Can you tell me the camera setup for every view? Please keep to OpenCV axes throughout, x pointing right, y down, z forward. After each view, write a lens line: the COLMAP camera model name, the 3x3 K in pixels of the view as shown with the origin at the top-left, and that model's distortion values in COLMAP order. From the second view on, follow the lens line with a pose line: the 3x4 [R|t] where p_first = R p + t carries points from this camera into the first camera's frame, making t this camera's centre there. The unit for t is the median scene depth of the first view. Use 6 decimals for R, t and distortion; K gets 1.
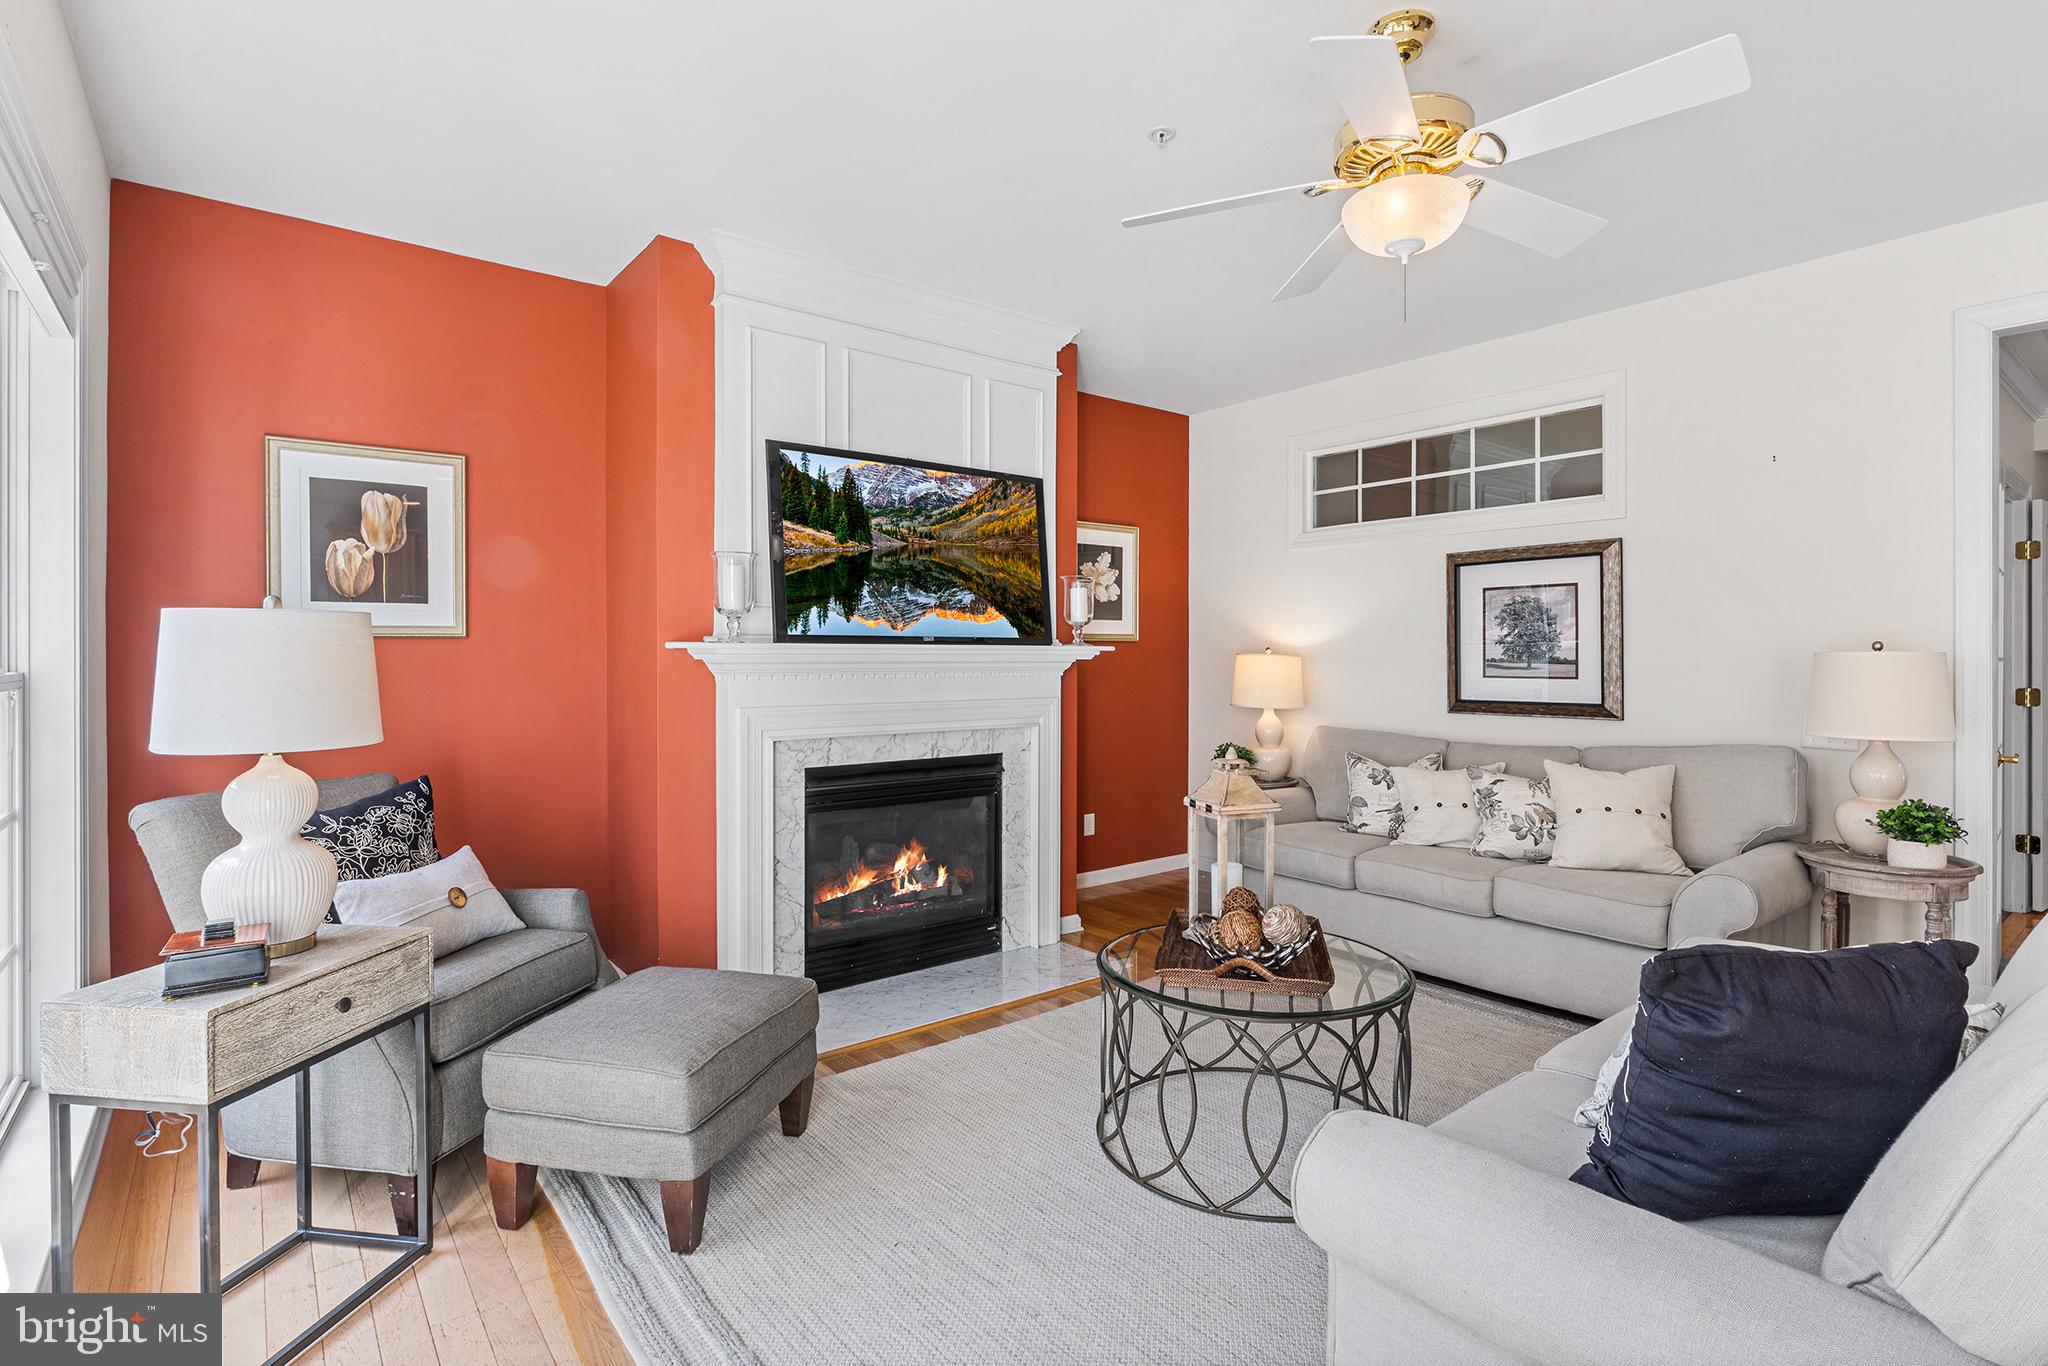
lens RADIAL K [[976.4, 0, 1024.6], [0, 976.4, 670.3], [0, 0, 1]] dist [-0.012484, 0.000292]
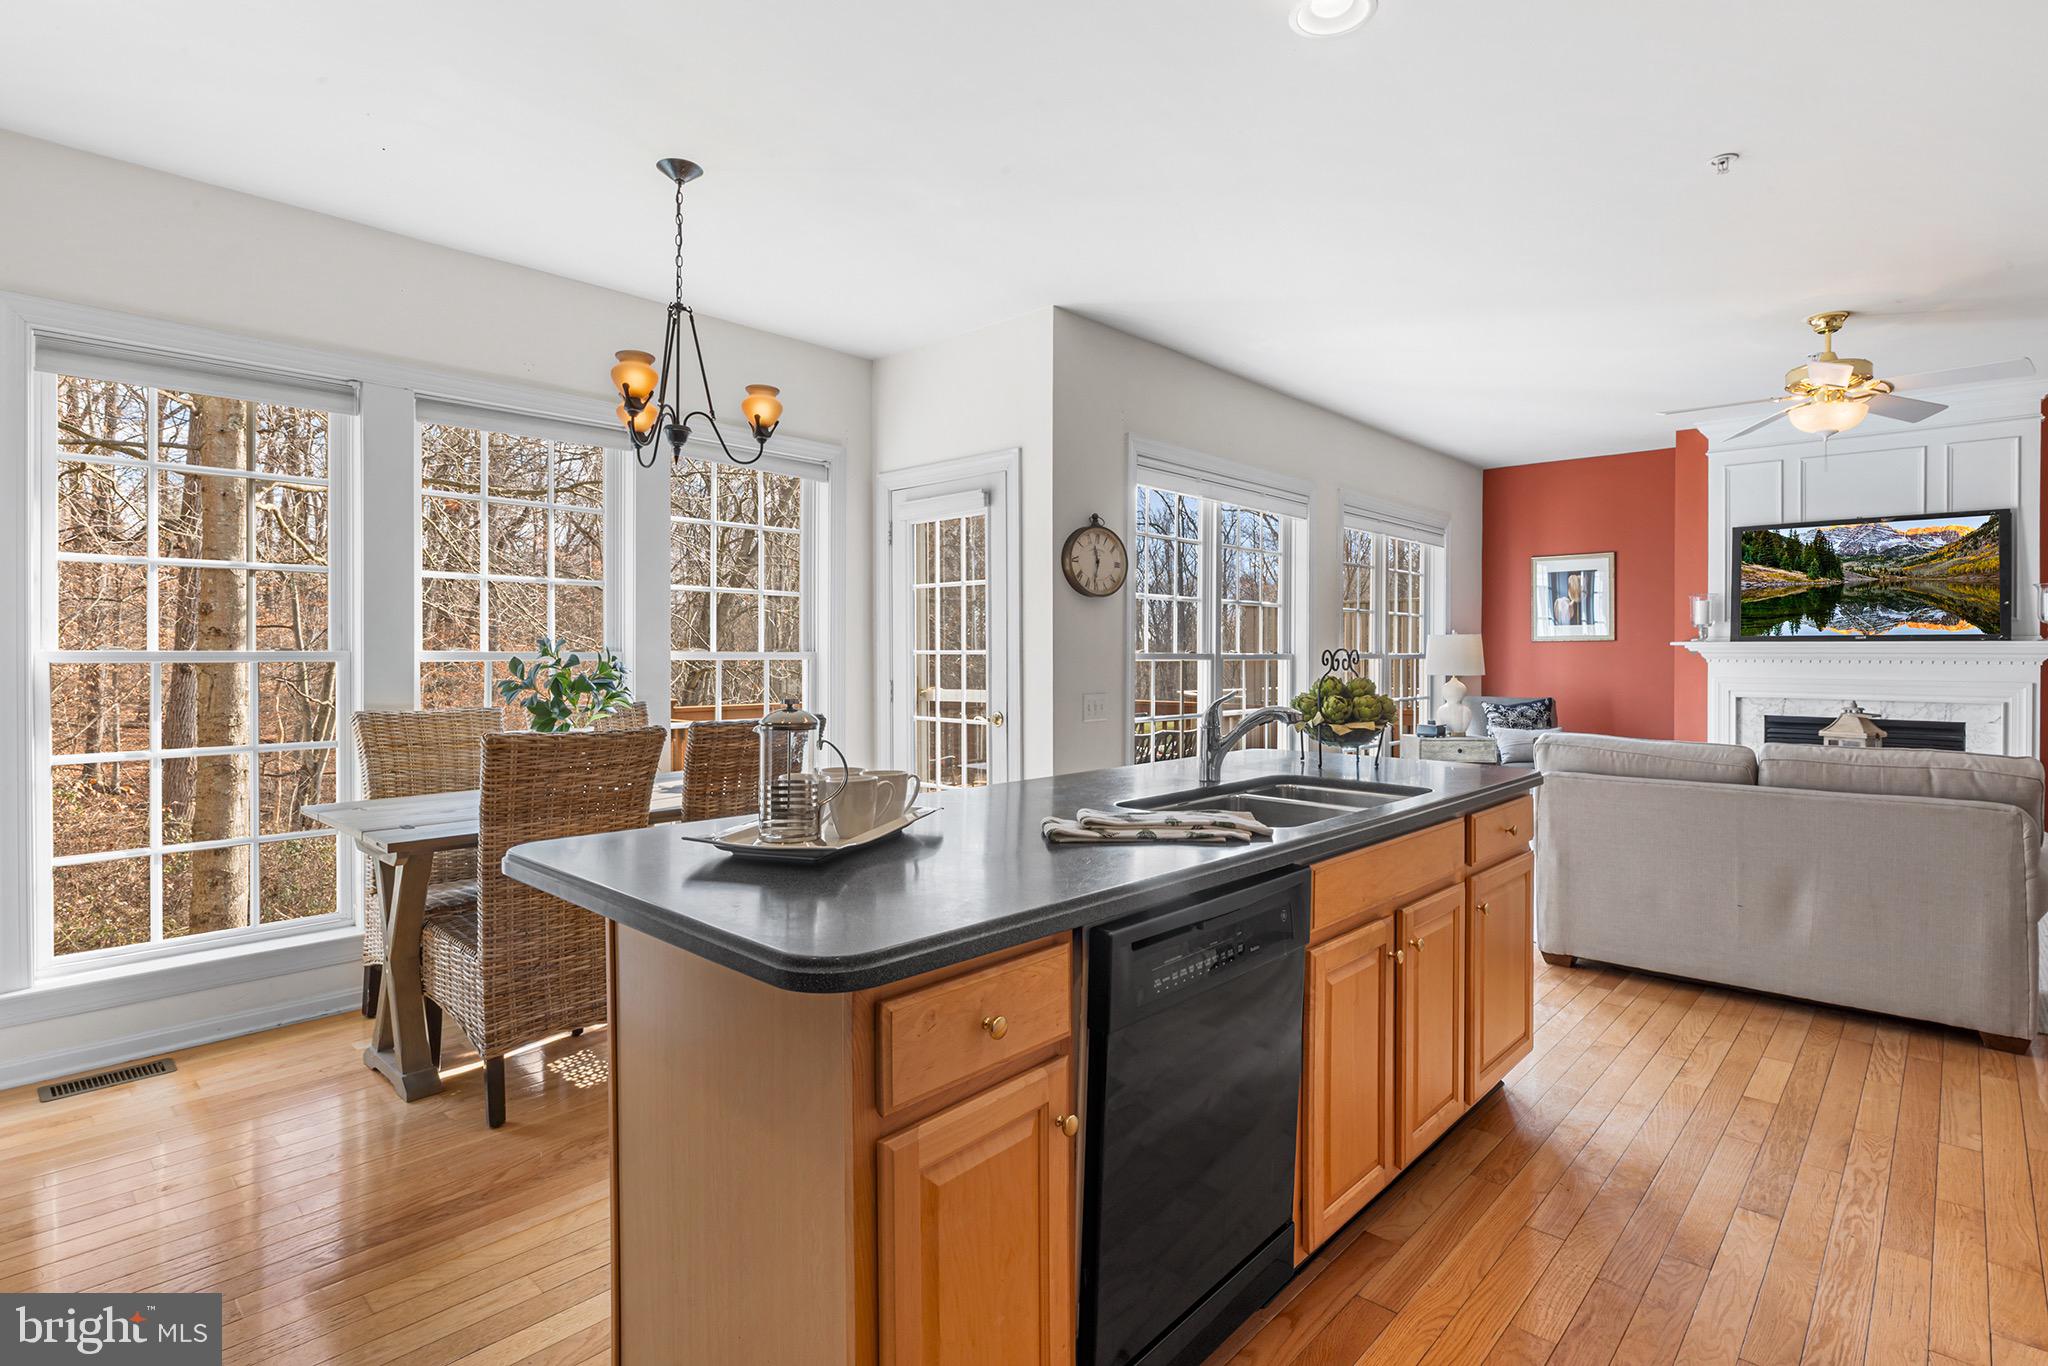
lens RADIAL K [[1000.0, 0, 1018.7], [0, 1000.0, 656.6], [0, 0, 1]] dist [-0.004775, -0.000436]
pose [[0.143480, 0.005883, -0.989636, 1.332302], [-0.020203, 0.999791, 0.003014, 0.019771], [0.989447, 0.019561, 0.143569, -0.543034]]
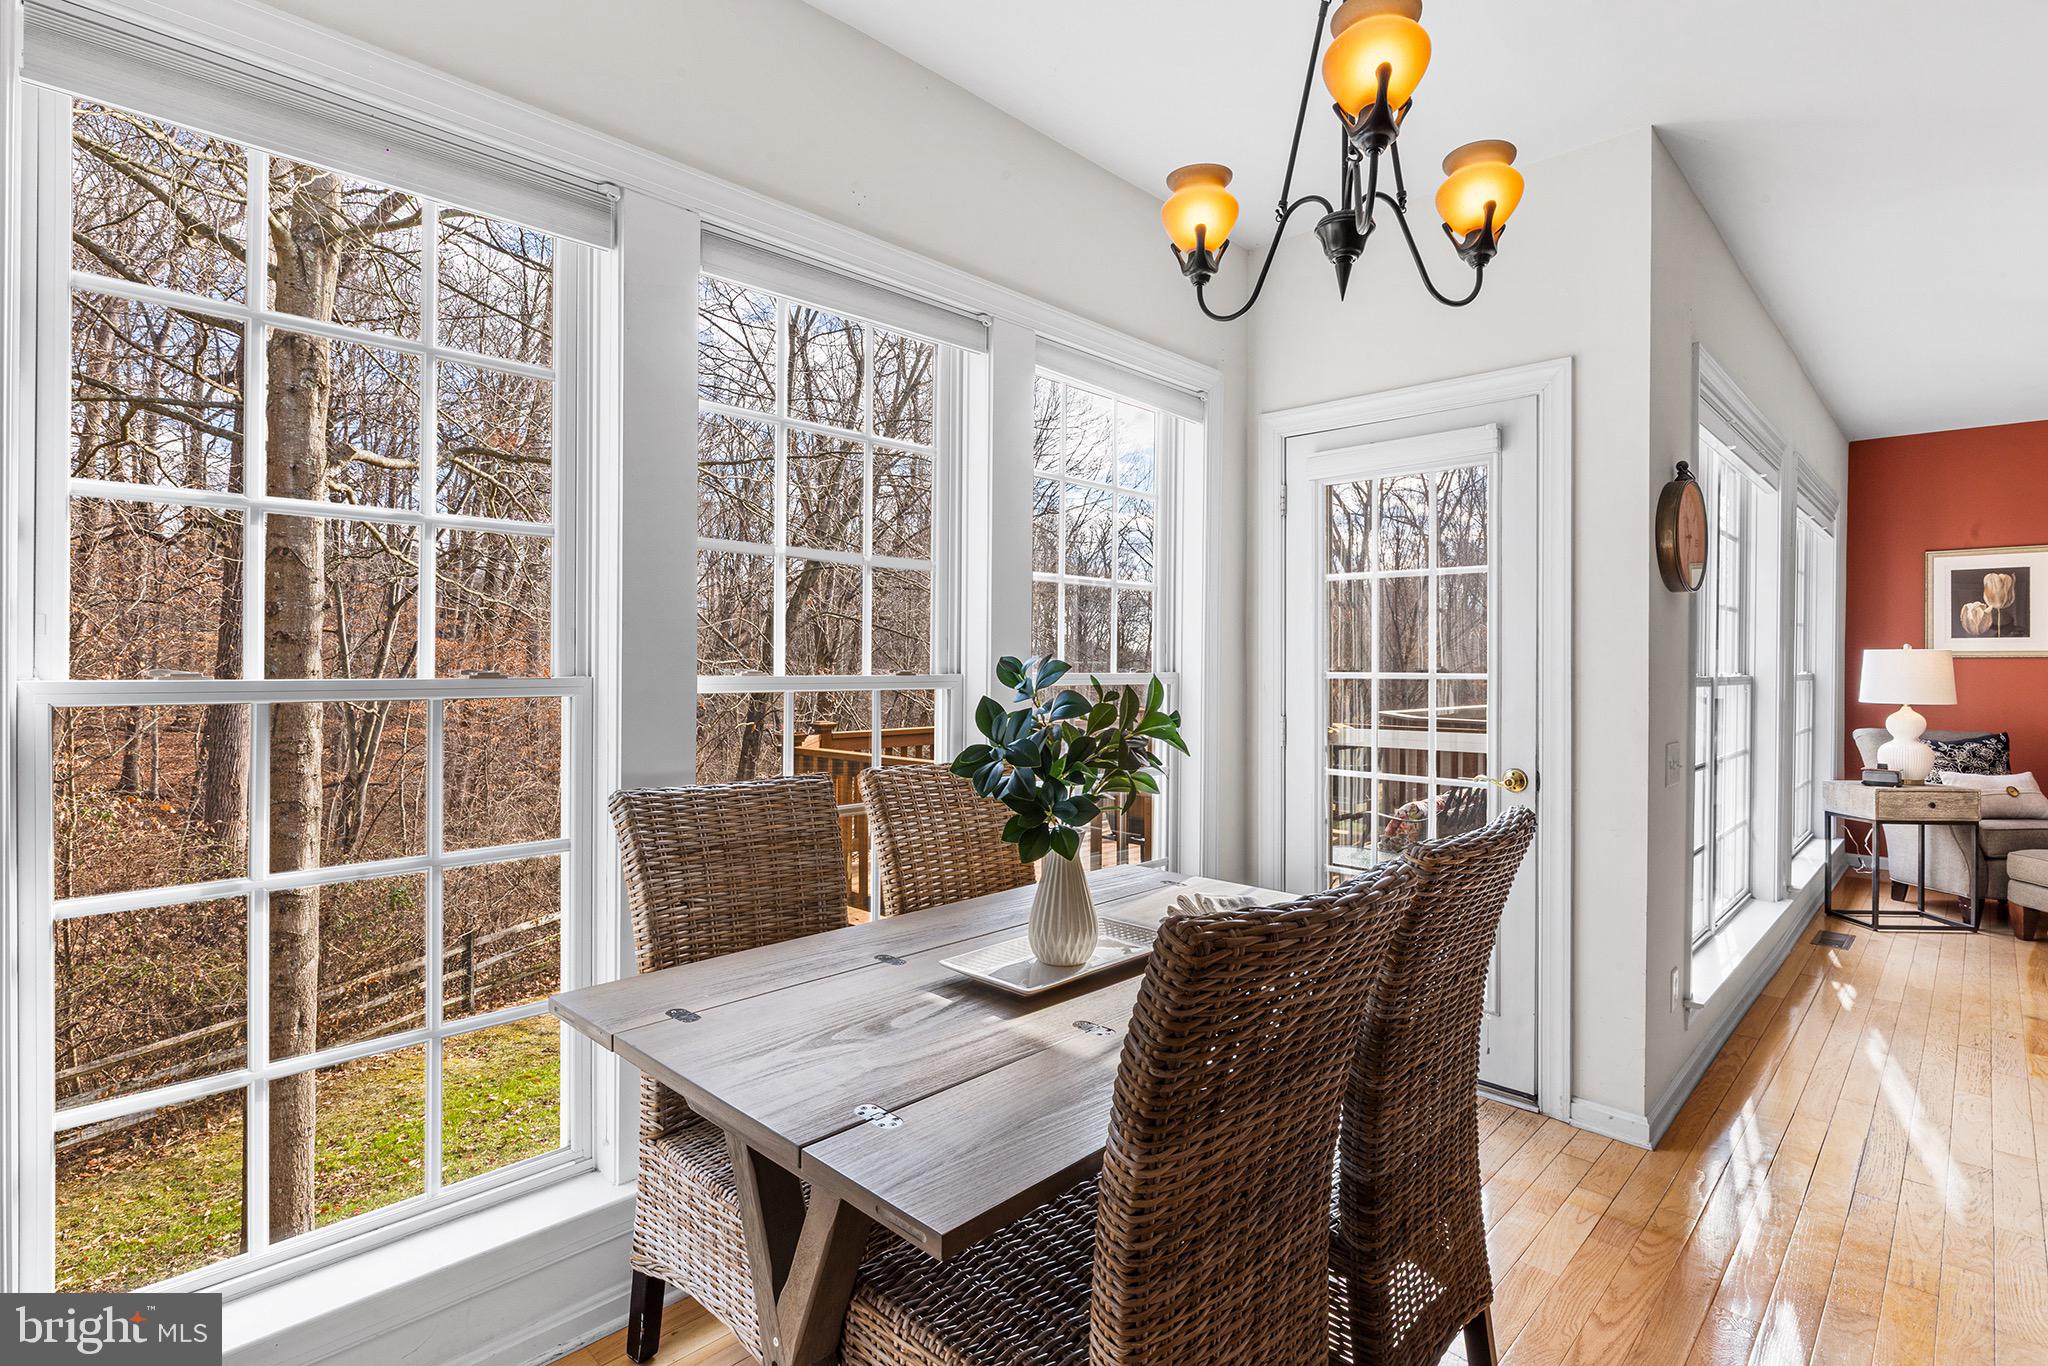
lens RADIAL K [[995.3, 0, 1020.8], [0, 995.3, 660.3], [0, 0, 1]] dist [-0.003685, -0.000153]
pose [[0.125202, 0.002714, -0.992128, 0.828213], [-0.025562, 0.999673, -0.000491, 0.015365], [0.991802, 0.025422, 0.125230, -0.894455]]
